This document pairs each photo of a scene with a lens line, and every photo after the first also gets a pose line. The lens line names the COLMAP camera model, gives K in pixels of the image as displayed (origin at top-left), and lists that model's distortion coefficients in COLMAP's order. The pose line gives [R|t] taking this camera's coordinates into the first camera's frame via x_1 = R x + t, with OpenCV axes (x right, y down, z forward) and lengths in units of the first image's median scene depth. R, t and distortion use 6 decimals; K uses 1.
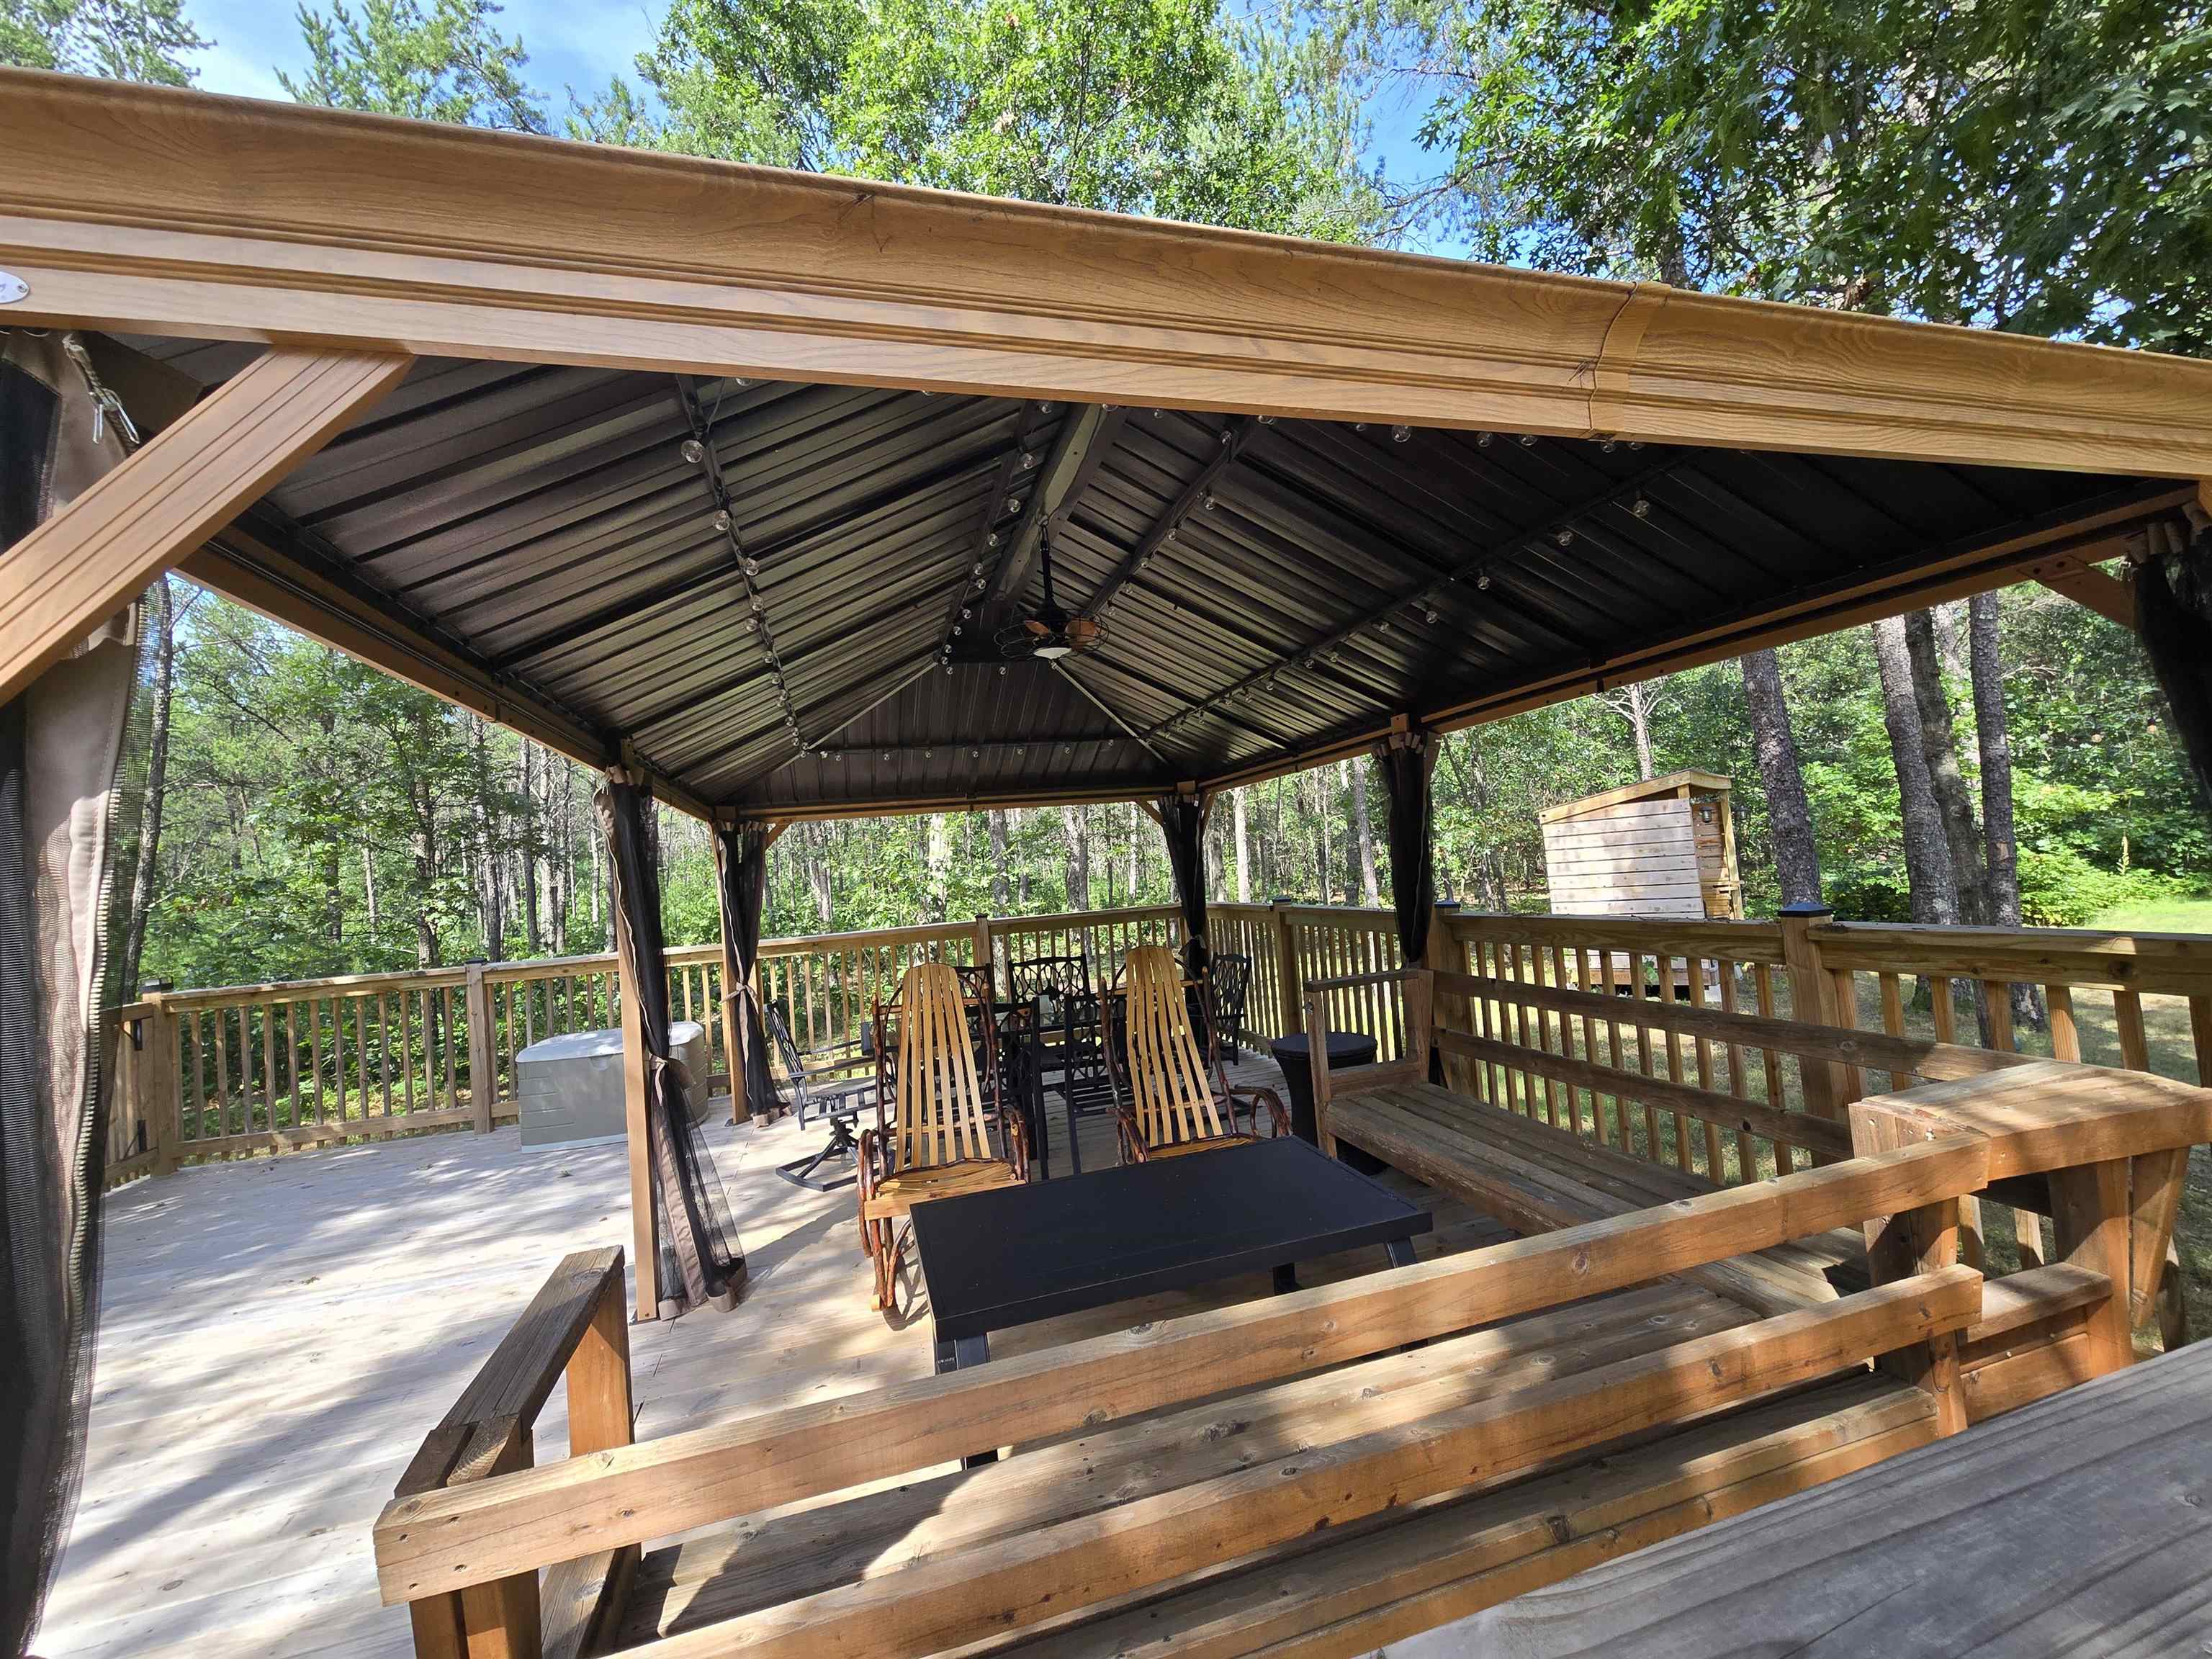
lens RADIAL K [[900.3, 0, 1107.9], [0, 900.3, 829.0], [0, 0, 1]] dist [-0.003024, 0.001233]
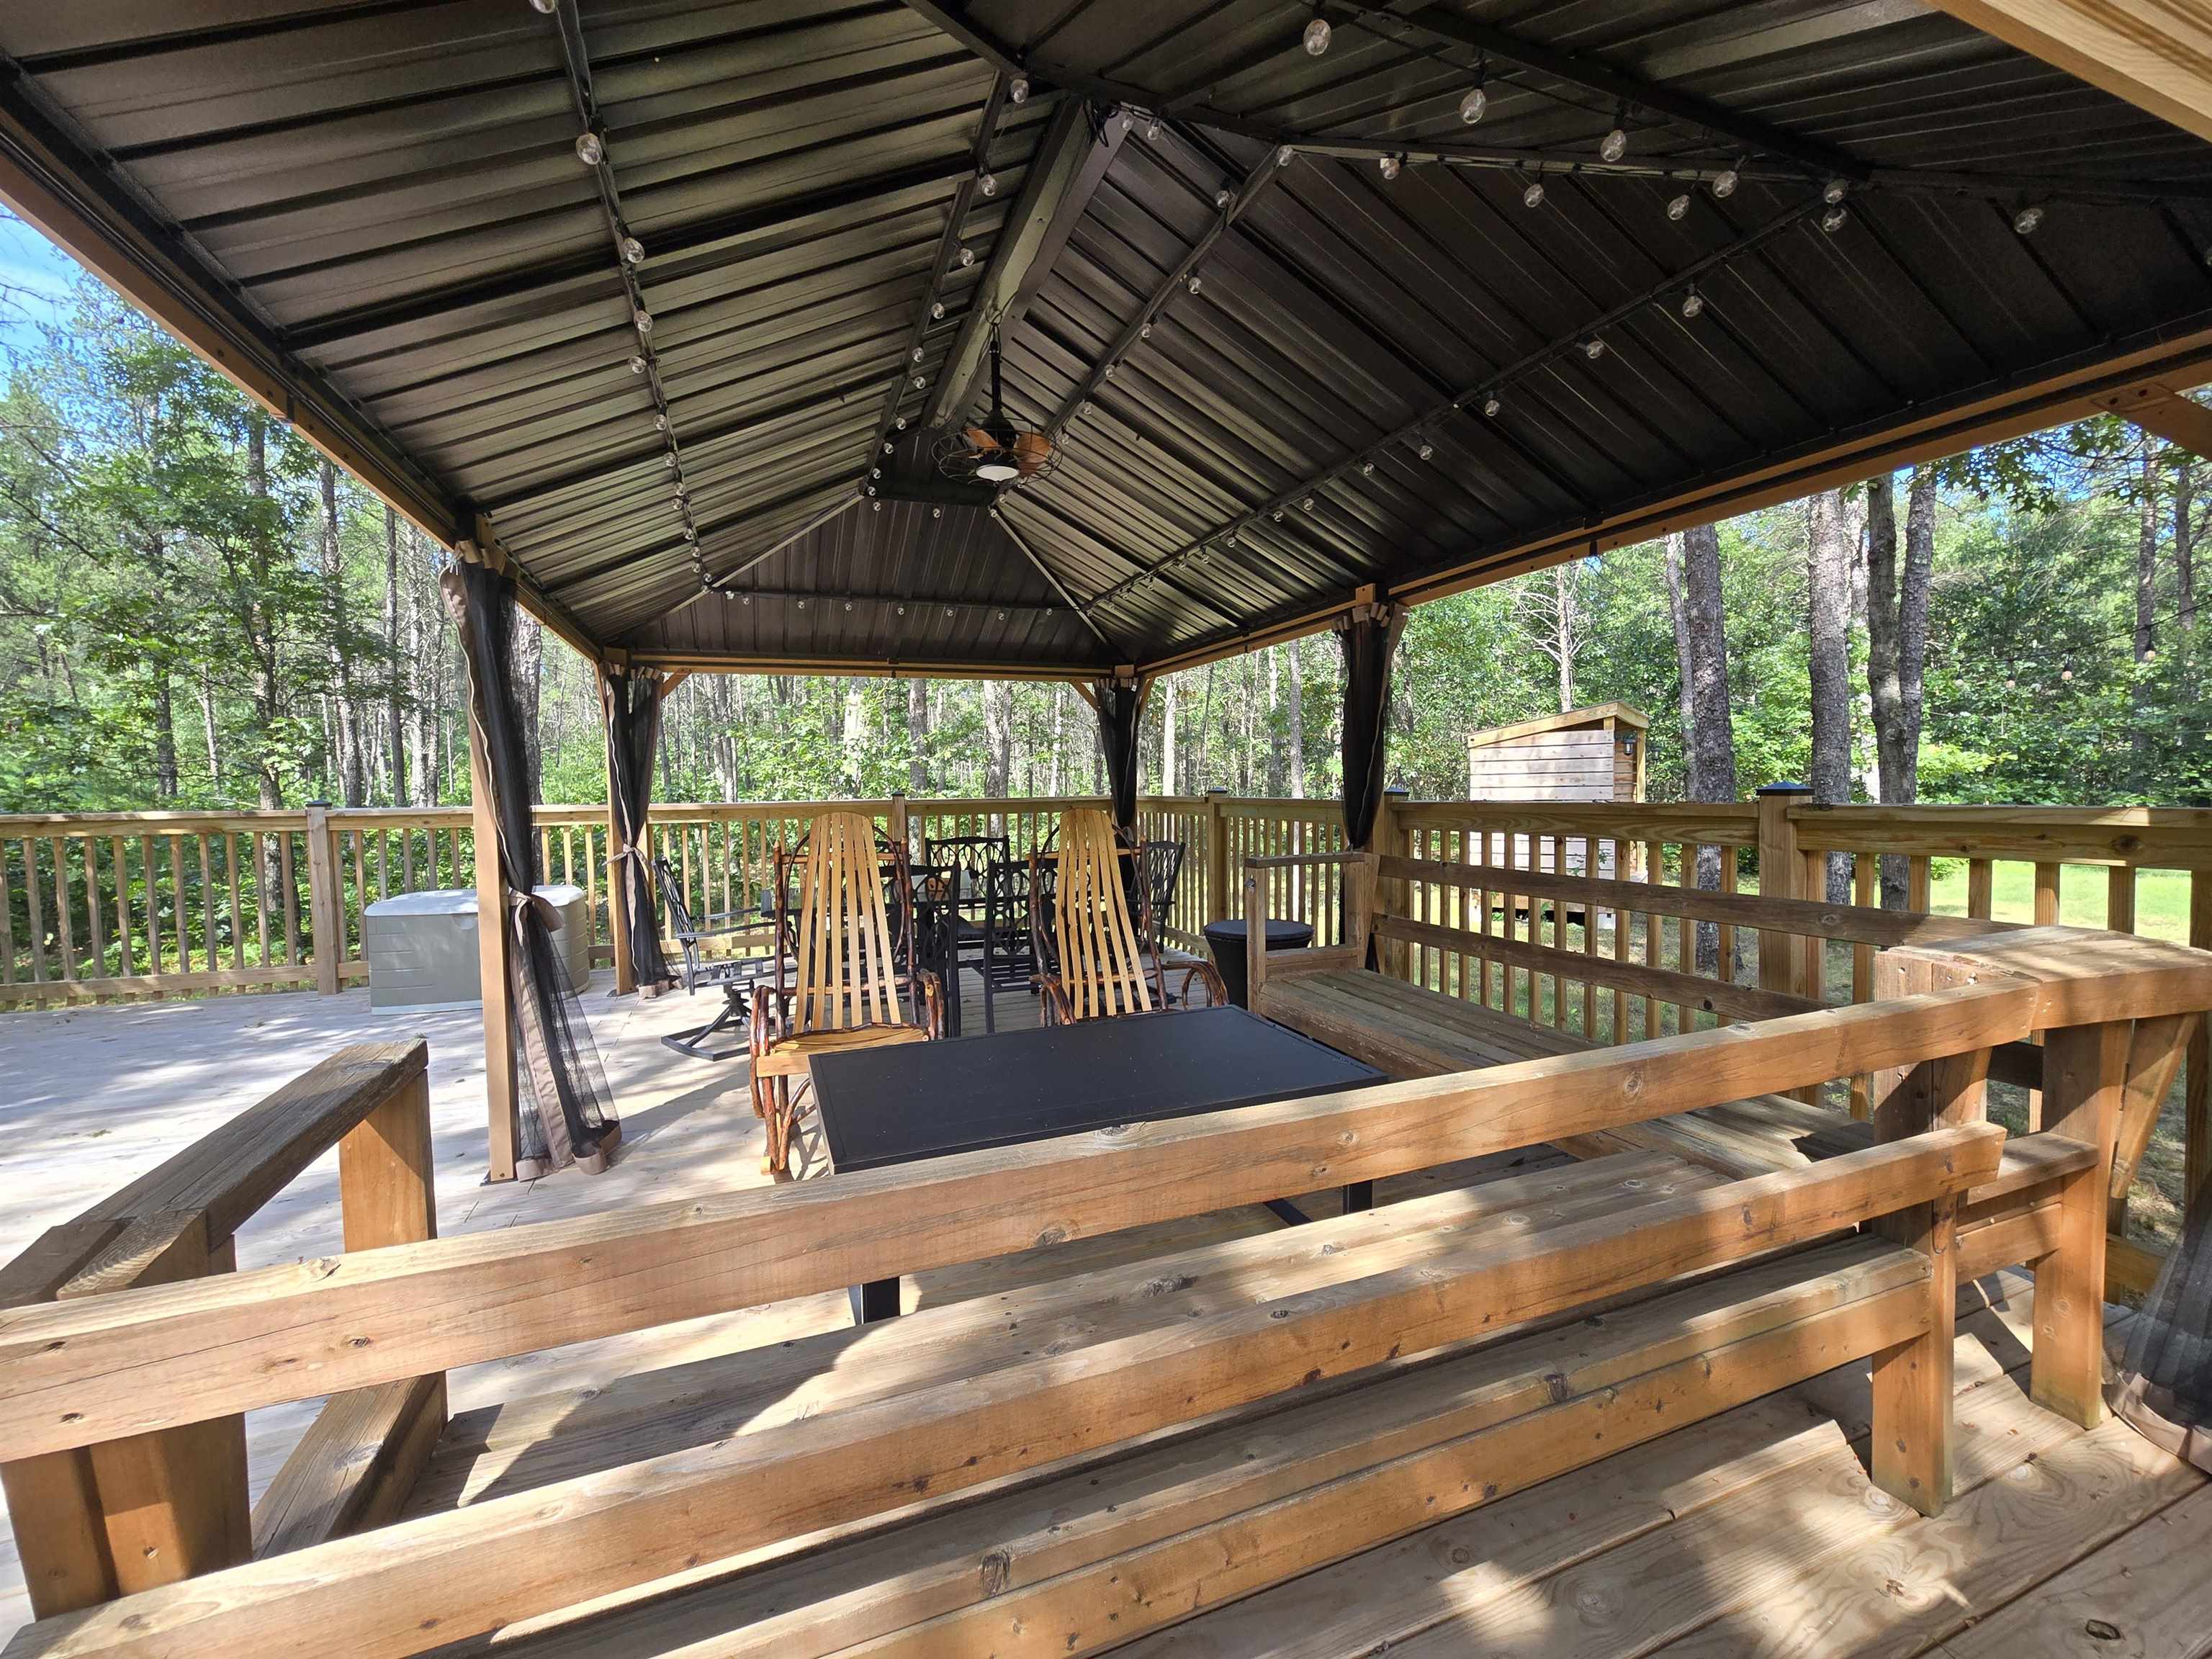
lens RADIAL K [[900.3, 0, 1104.2], [0, 900.3, 833.9], [0, 0, 1]] dist [-0.003024, 0.001233]
pose [[0.994168, 0.058693, 0.090475, -0.017765], [-0.066638, 0.993937, 0.087459, 0.077406], [-0.084793, -0.092978, 0.992051, 0.086745]]
